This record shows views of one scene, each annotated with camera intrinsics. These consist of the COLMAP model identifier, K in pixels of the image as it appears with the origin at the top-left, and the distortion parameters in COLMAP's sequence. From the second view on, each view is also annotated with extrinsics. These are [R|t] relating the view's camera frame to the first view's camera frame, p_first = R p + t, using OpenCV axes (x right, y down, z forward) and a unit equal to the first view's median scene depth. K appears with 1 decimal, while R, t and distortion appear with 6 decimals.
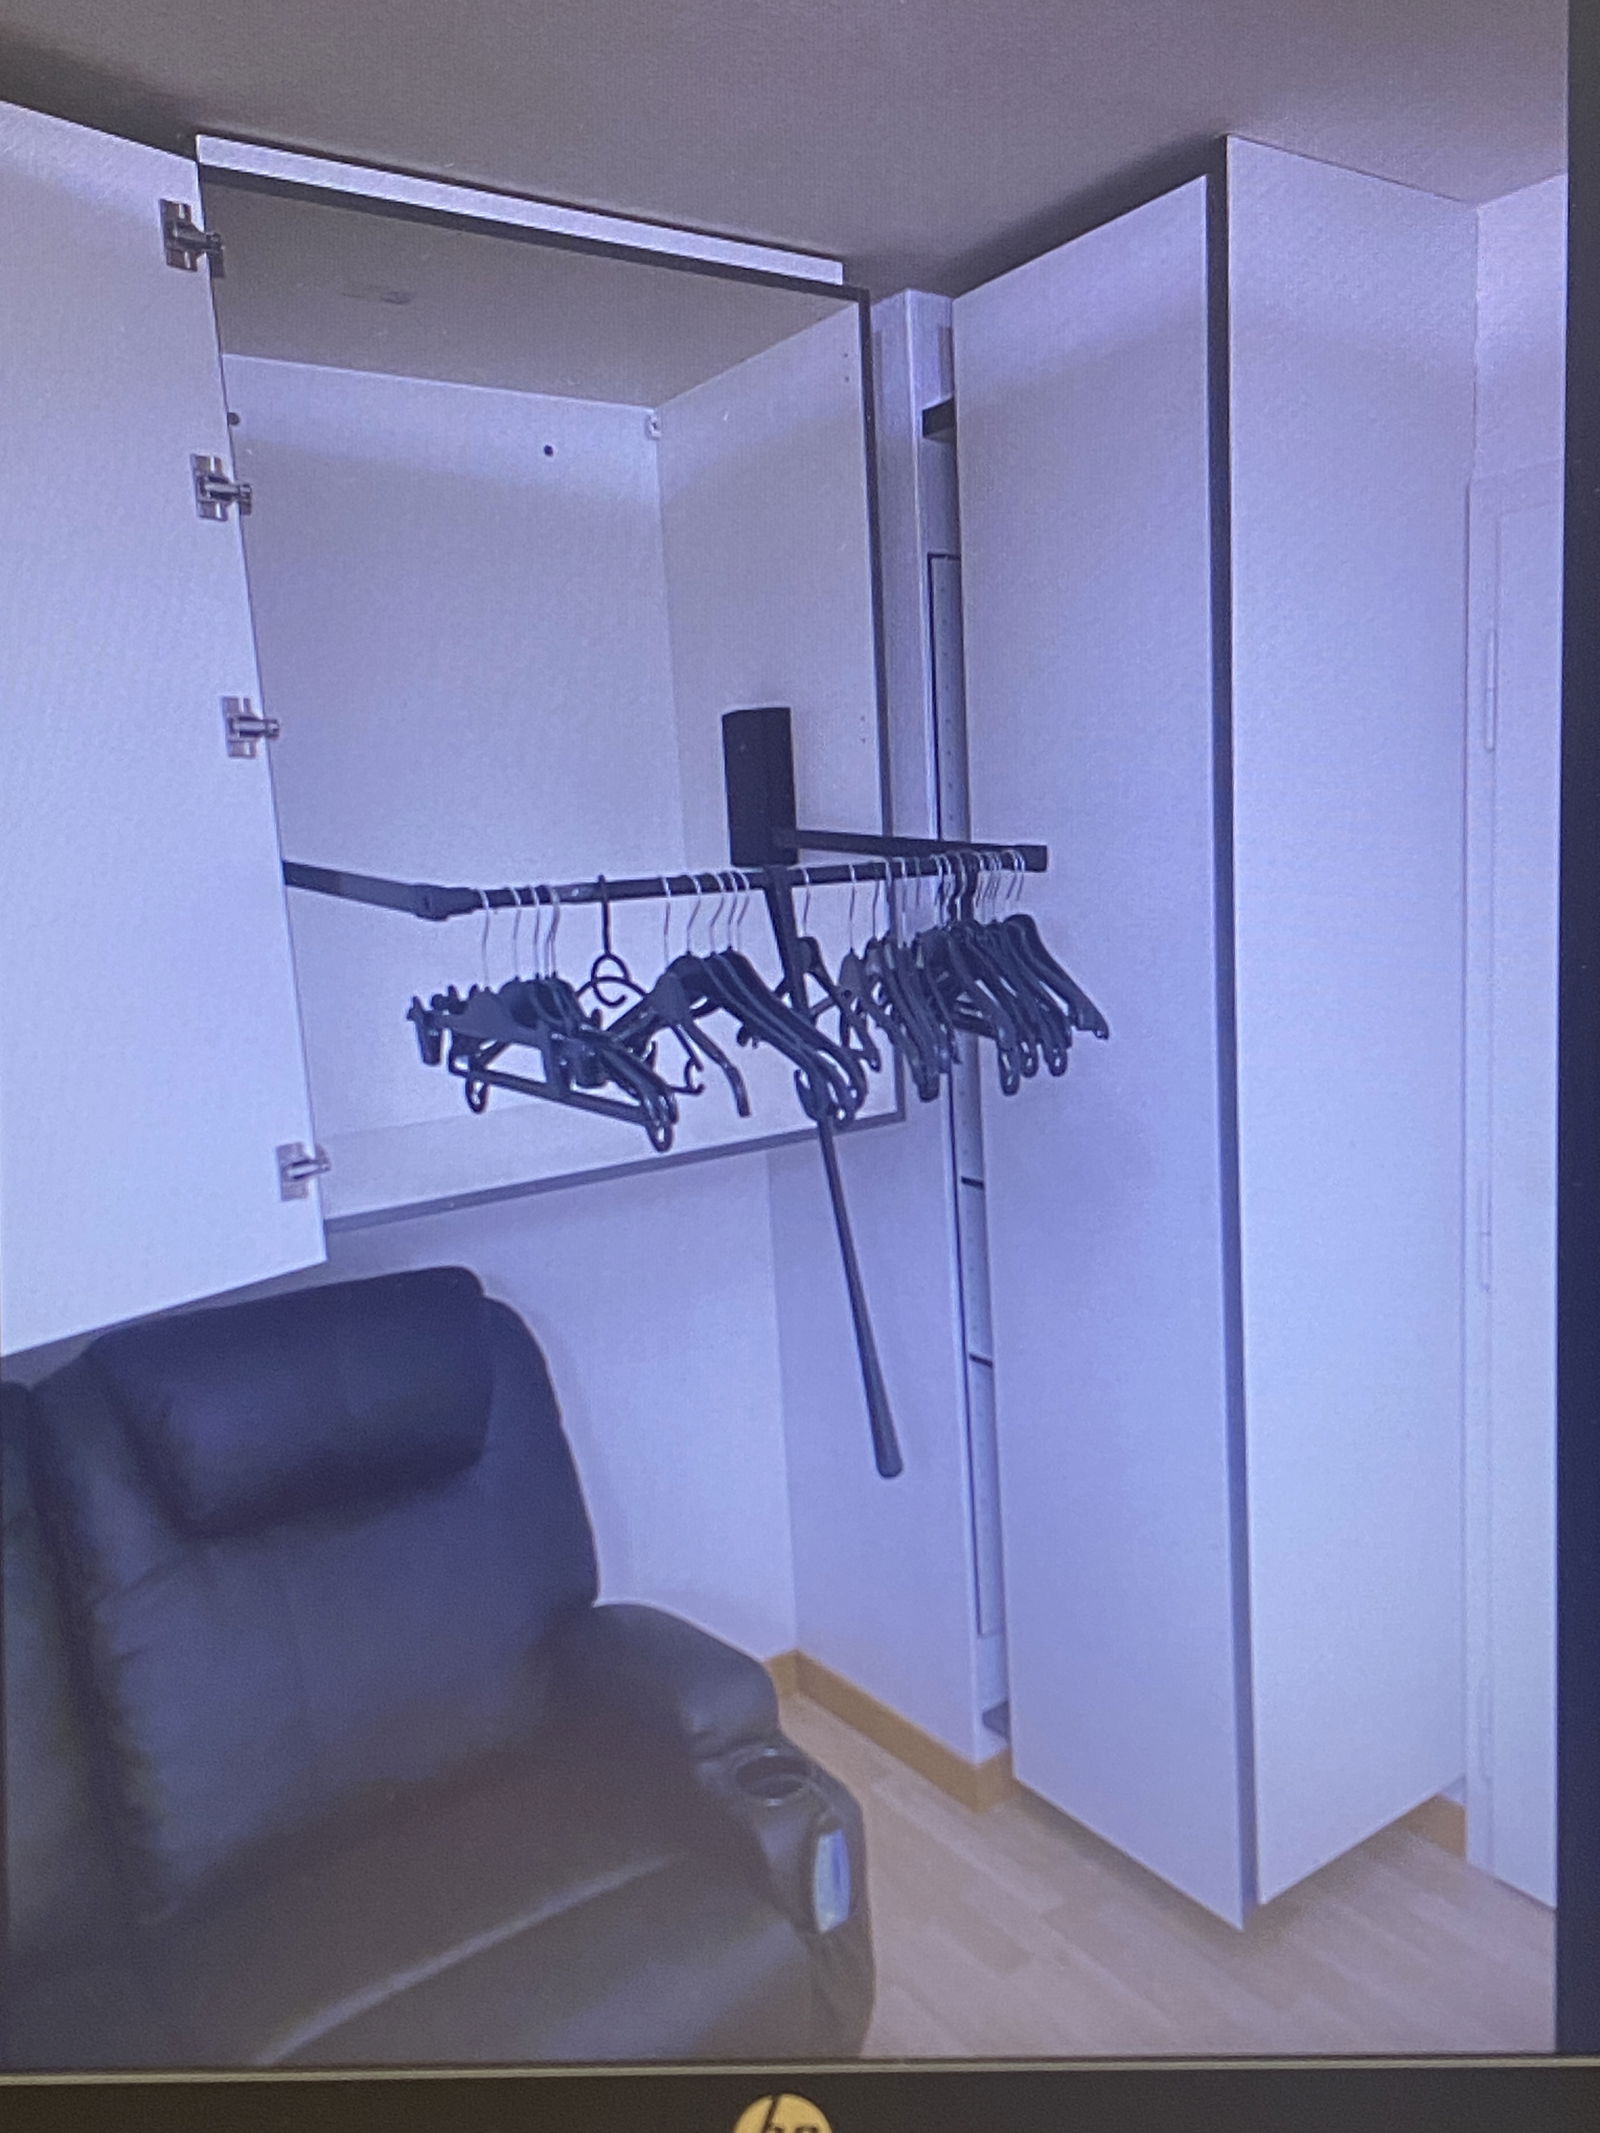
lens RADIAL K [[1600.0, 0, 799.4], [0, 1600.0, 1086.3], [0, 0, 1]] dist [0.070765, -0.099311]
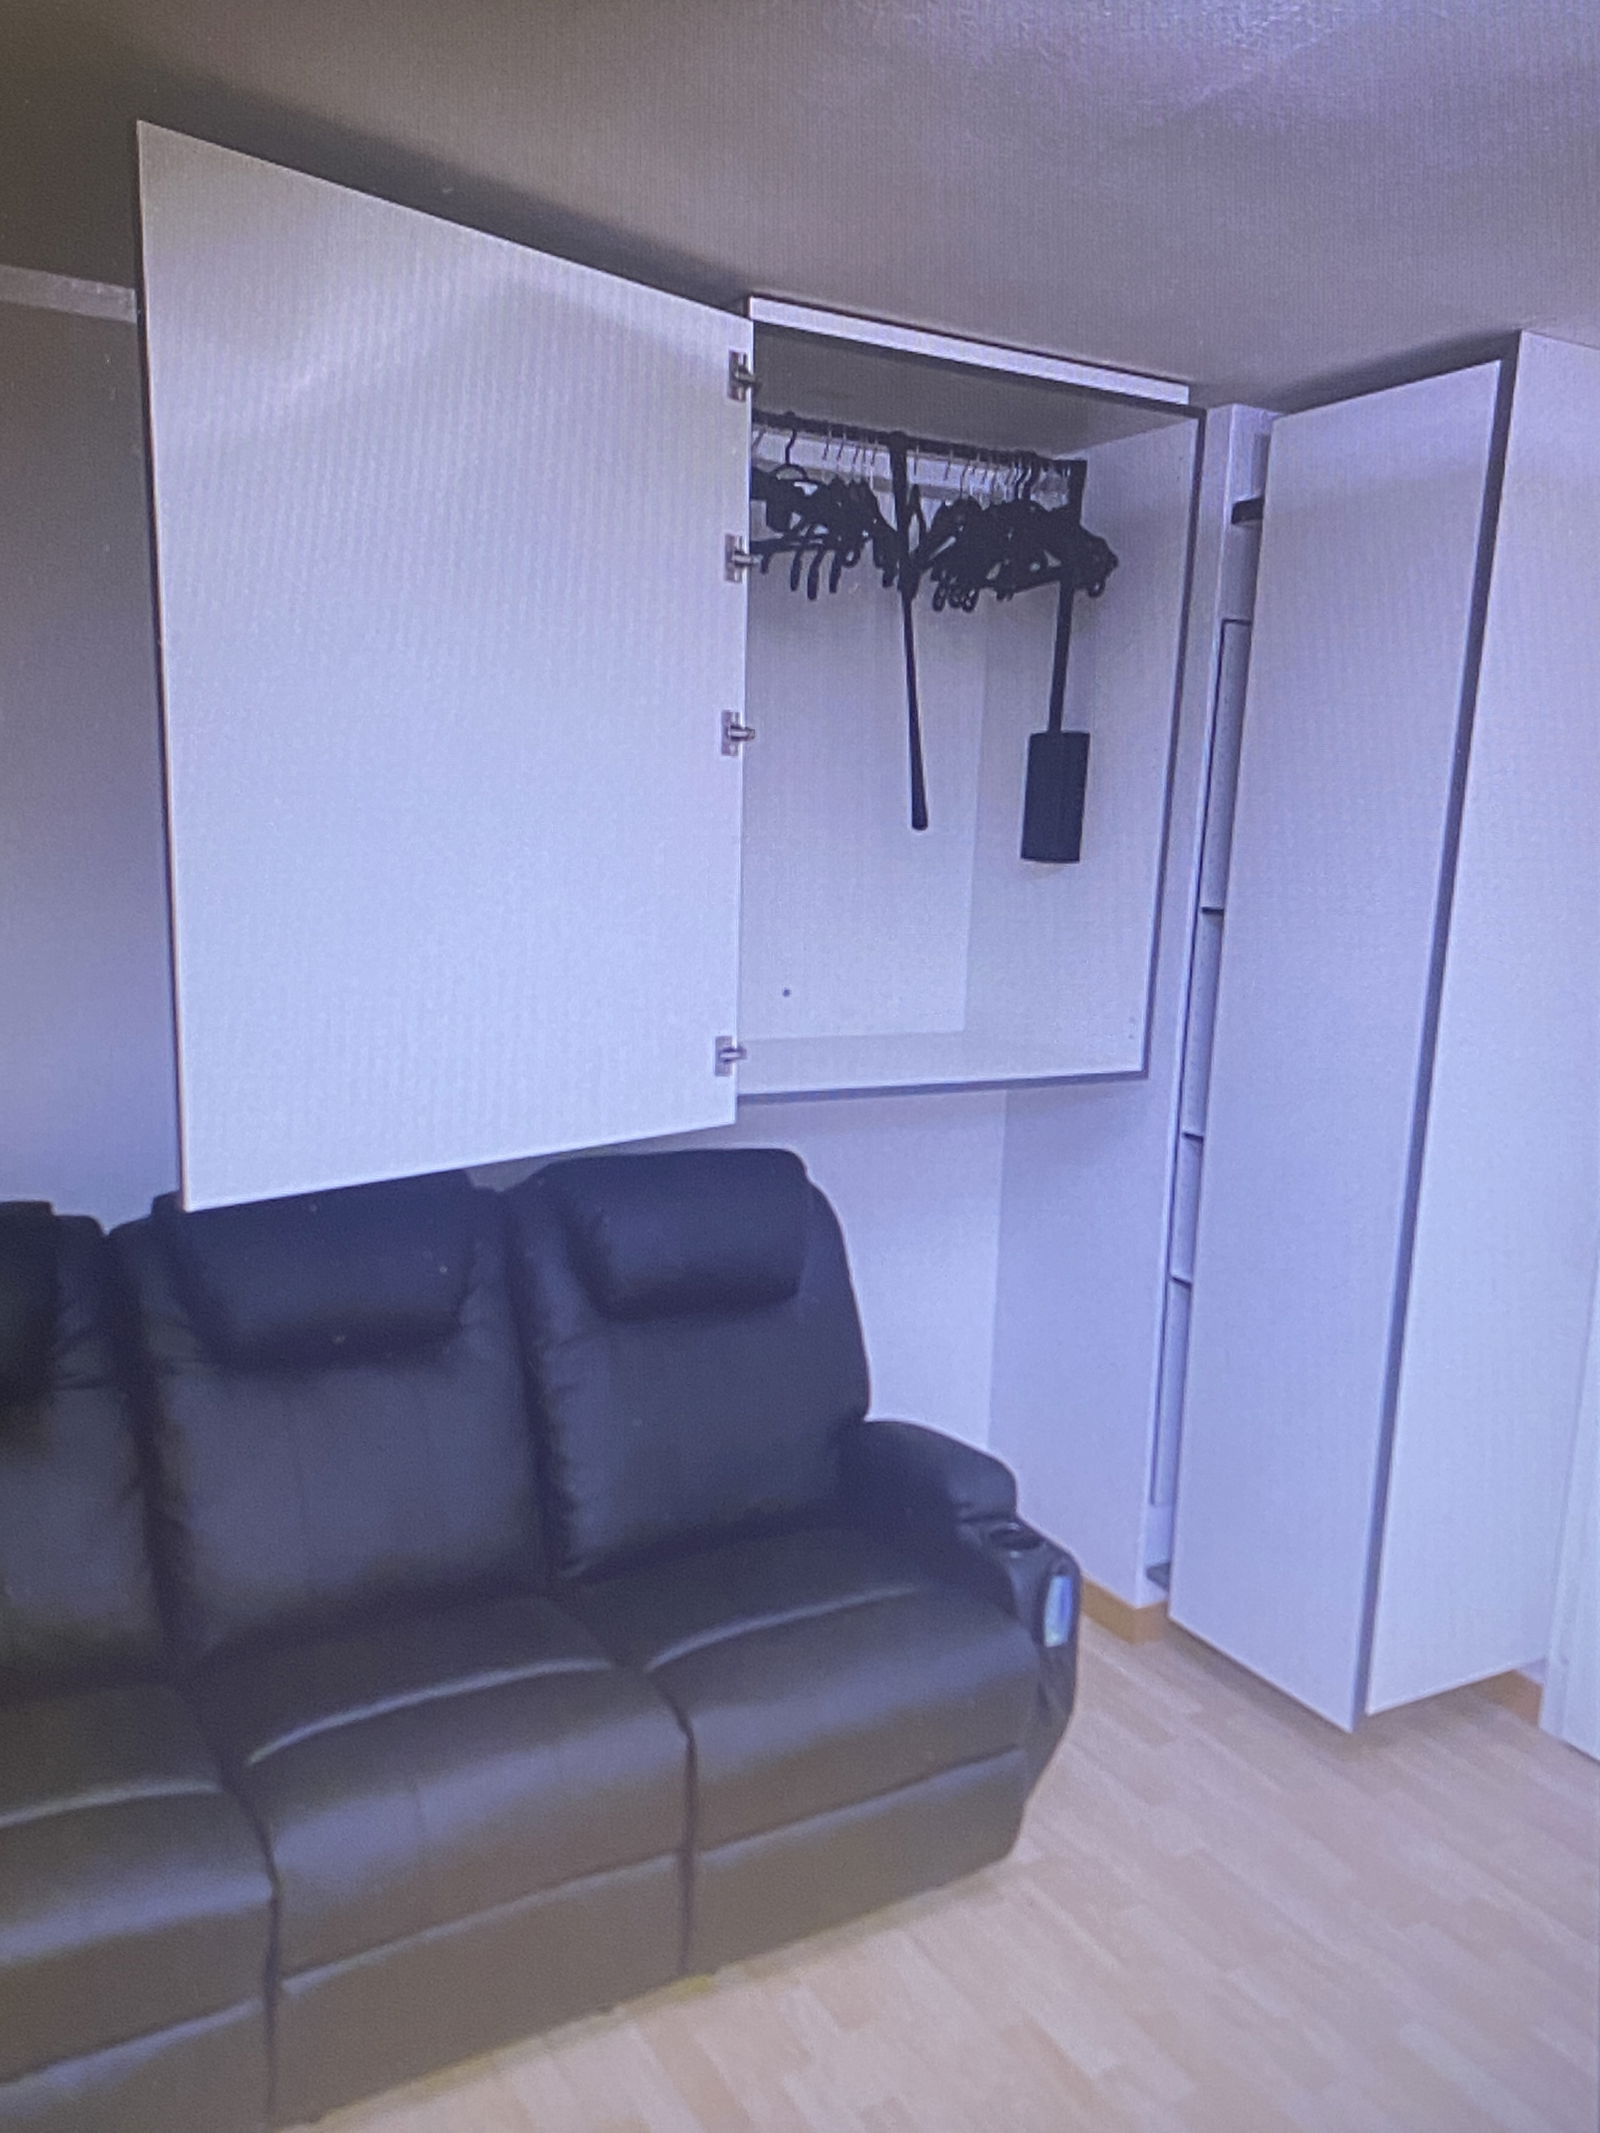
lens RADIAL K [[1600.0, 0, 799.4], [0, 1600.0, 1086.3], [0, 0, 1]] dist [0.070765, -0.099311]
pose [[0.988655, 0.119562, -0.090917, -0.109103], [-0.117408, 0.992669, 0.028705, 0.028425], [0.093682, -0.017705, 0.995445, -0.325297]]
